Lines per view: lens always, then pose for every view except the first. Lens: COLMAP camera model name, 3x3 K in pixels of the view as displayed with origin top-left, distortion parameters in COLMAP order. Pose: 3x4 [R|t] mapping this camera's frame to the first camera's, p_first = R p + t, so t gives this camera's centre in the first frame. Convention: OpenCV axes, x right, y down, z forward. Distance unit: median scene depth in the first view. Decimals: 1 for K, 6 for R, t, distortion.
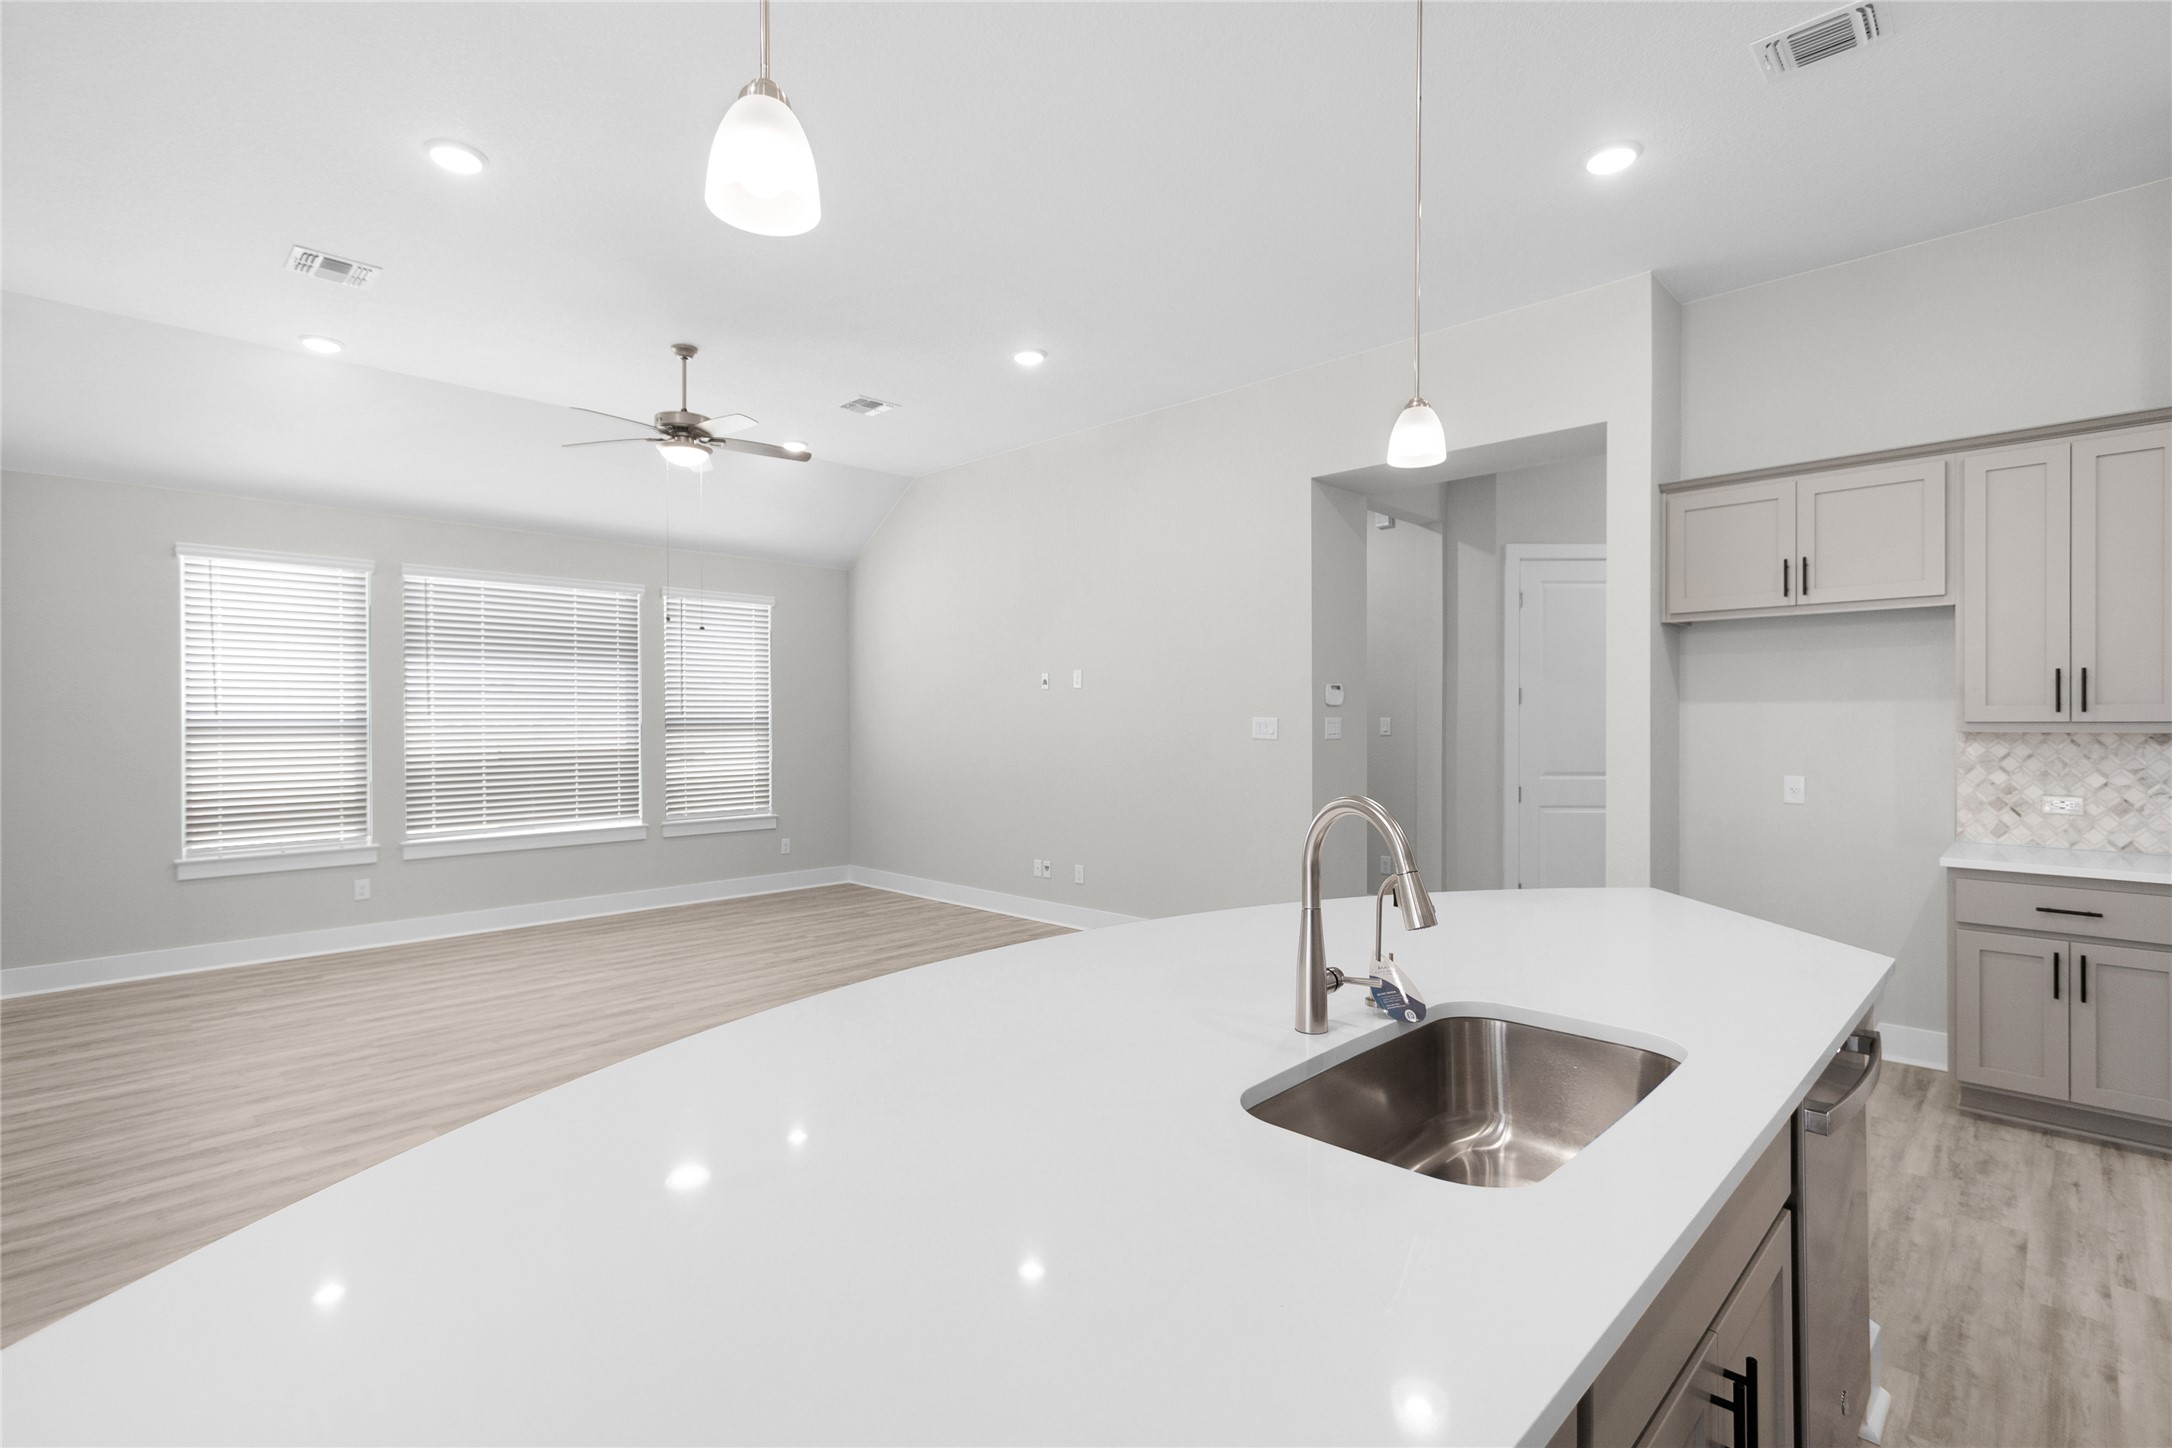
lens RADIAL K [[1009.3, 0, 1069.9], [0, 1009.3, 726.1], [0, 0, 1]] dist [0.003059, 0.001884]
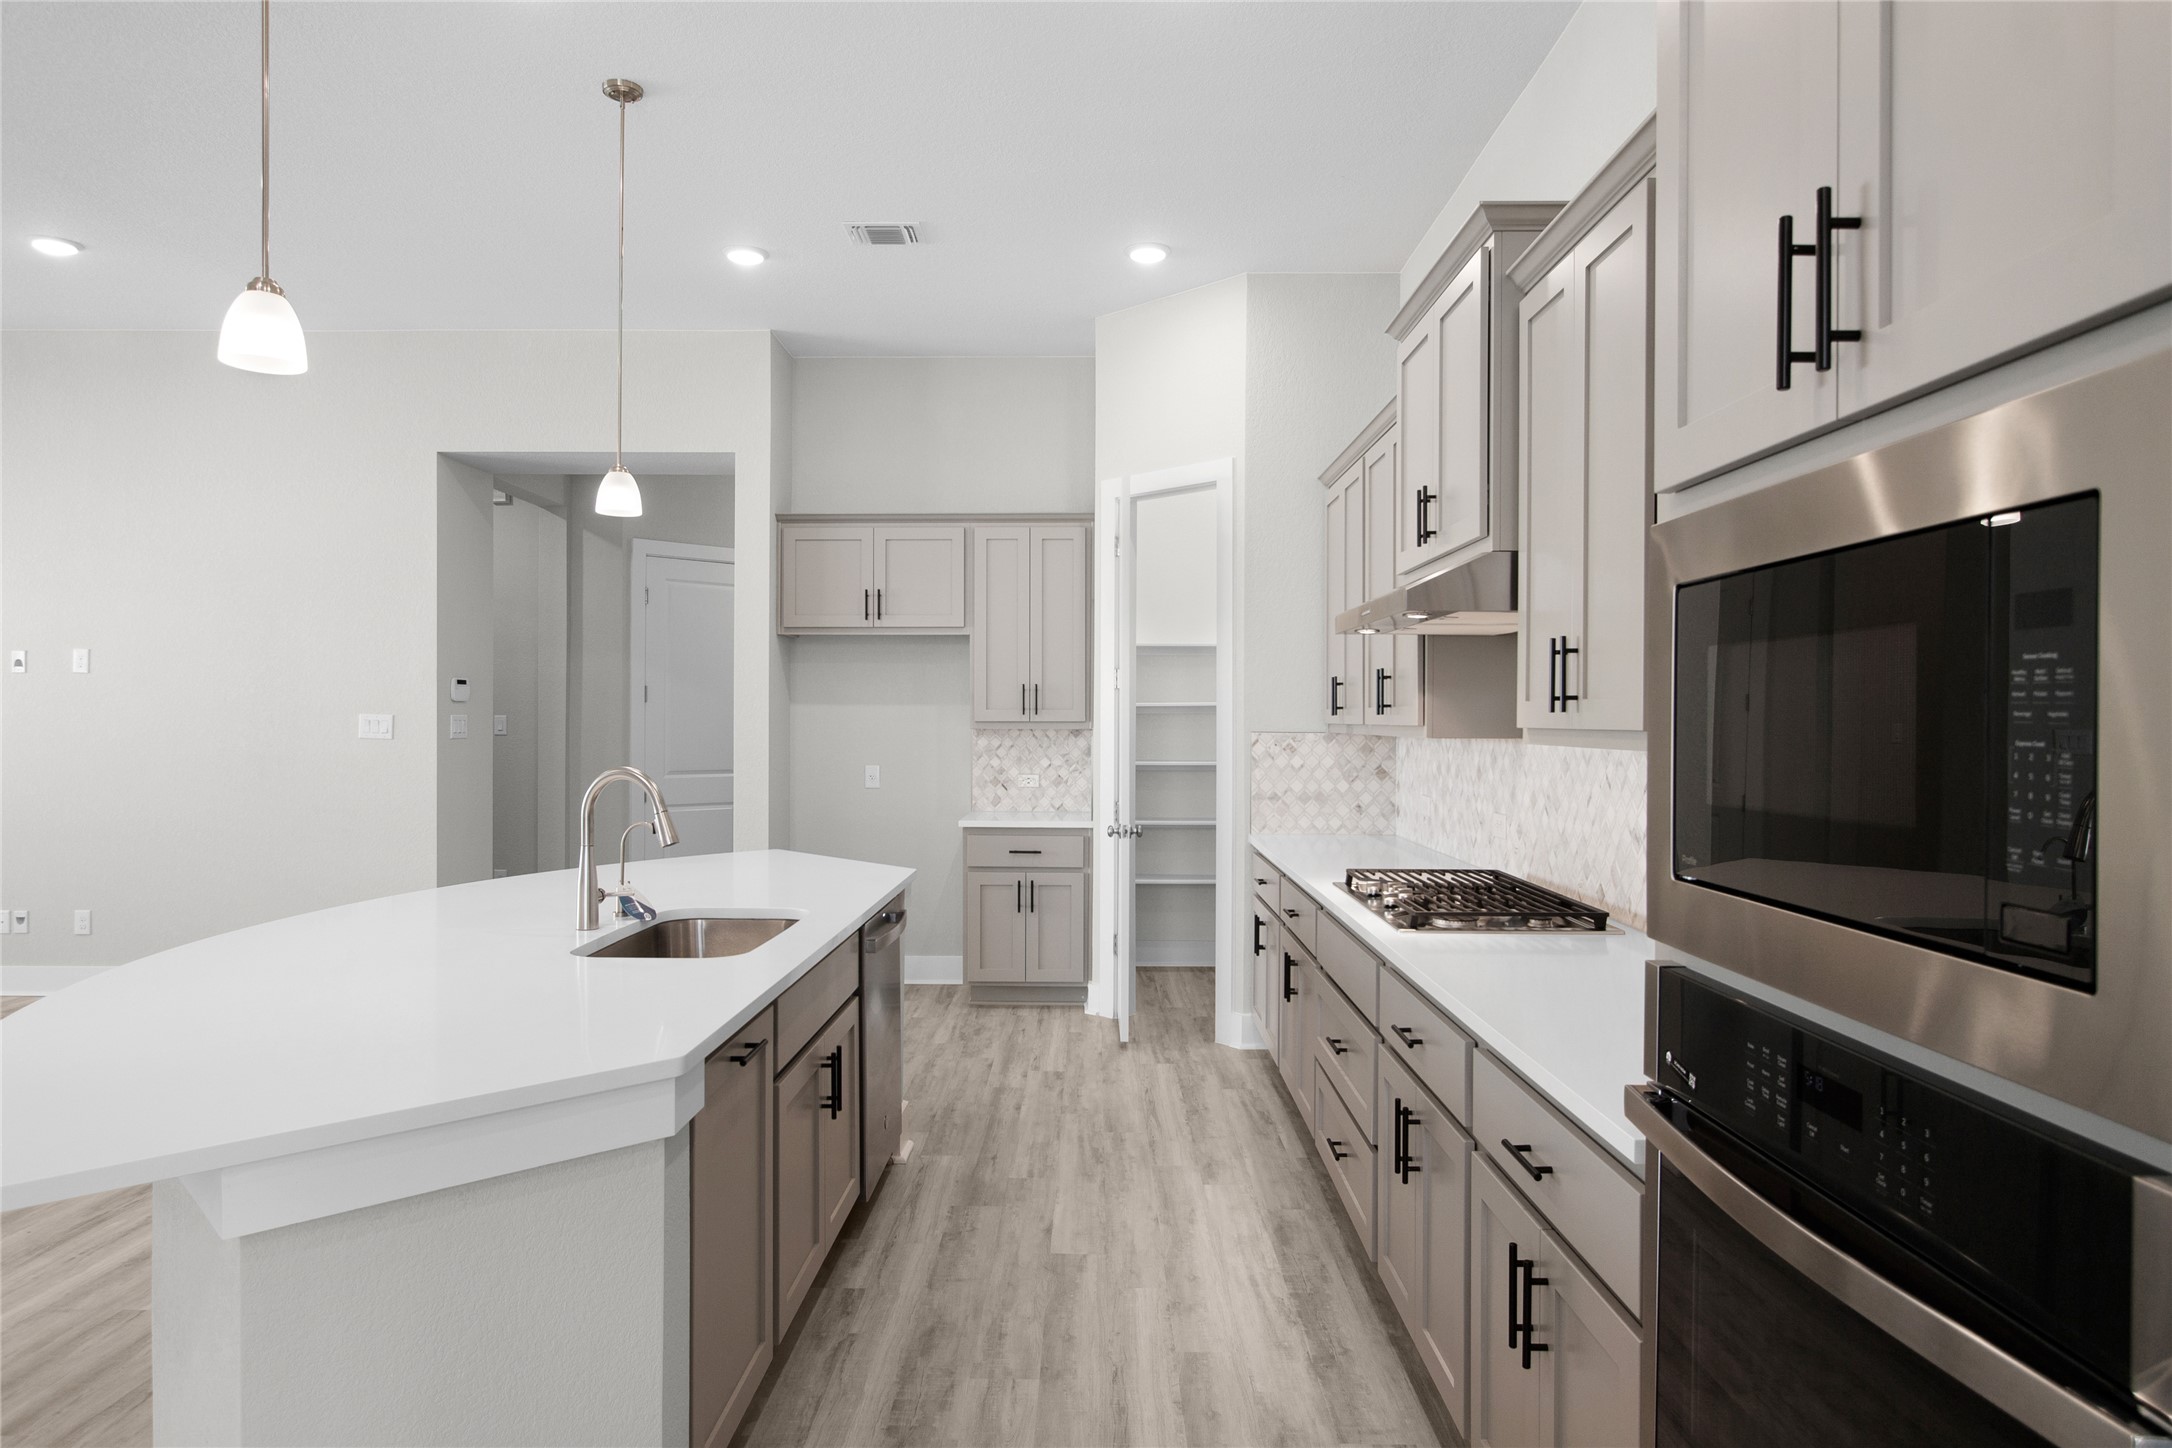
lens RADIAL K [[1306.7, 0, 1086.0], [0, 1306.7, 724.0], [0, 0, 1]] dist [-0.000913, 0.000513]
pose [[0.714640, 0.001033, 0.699492, -0.252212], [-0.000126, 0.999999, -0.001348, 0.001888], [-0.699493, 0.000875, 0.714639, -0.381639]]
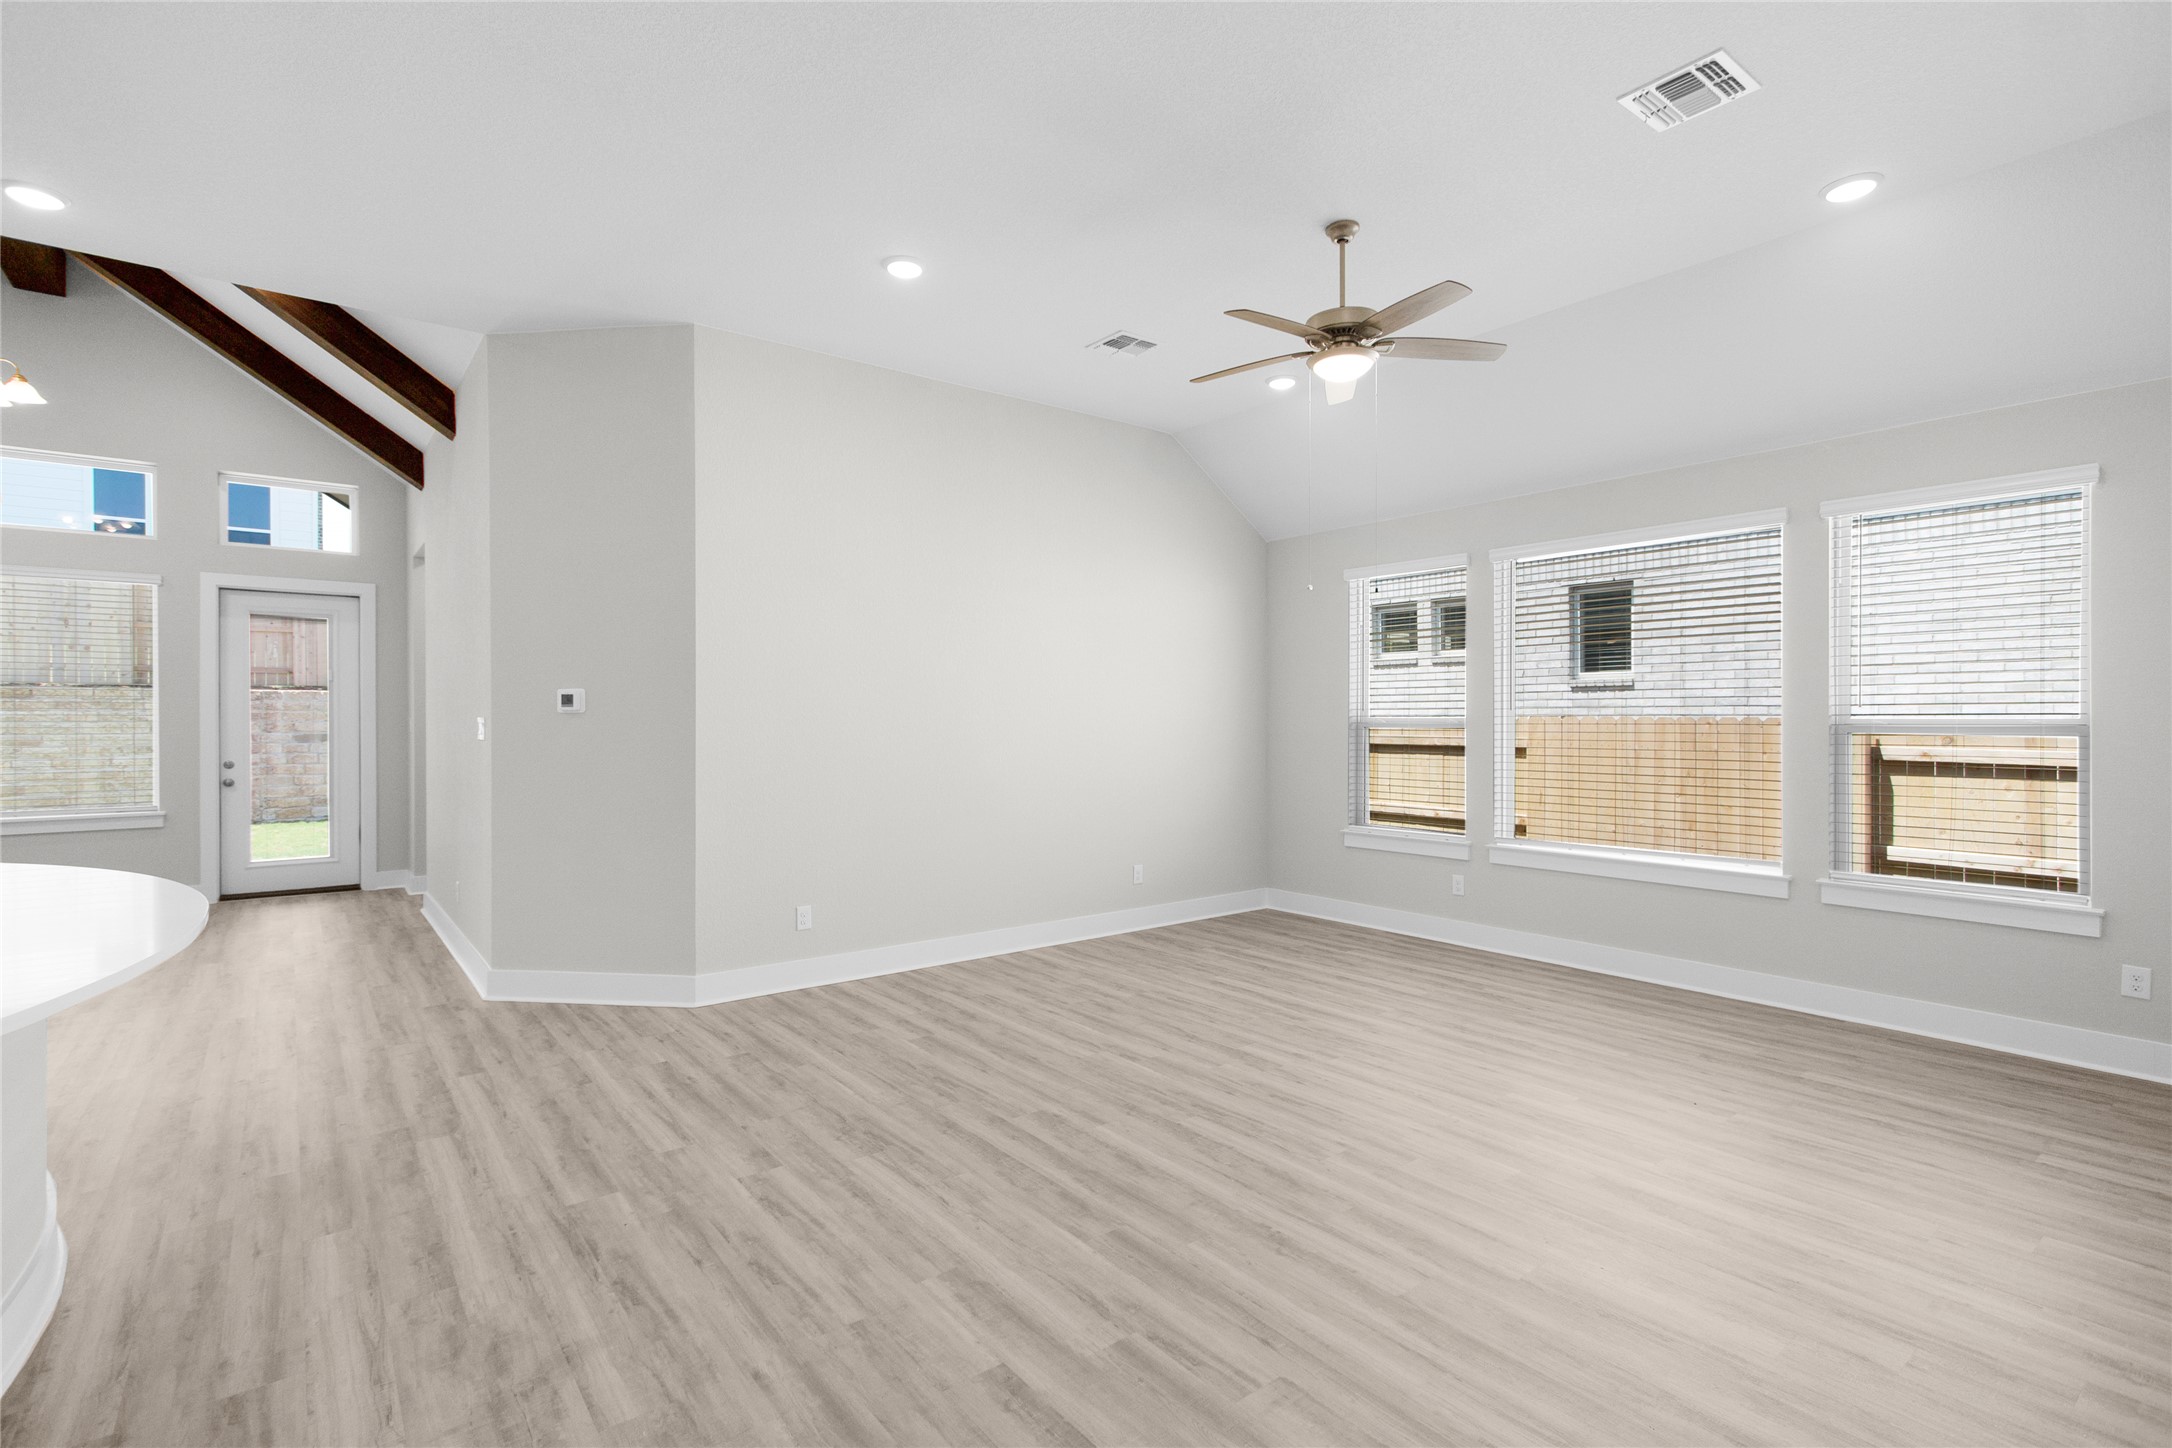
lens RADIAL K [[1009.3, 0, 1069.9], [0, 1009.3, 726.1], [0, 0, 1]] dist [0.003059, 0.001884]
pose [[-0.123009, 0.011346, -0.992341, 0.456292], [-0.006857, 0.999901, 0.012283, -0.005939], [0.992382, 0.008316, -0.122919, 1.019025]]
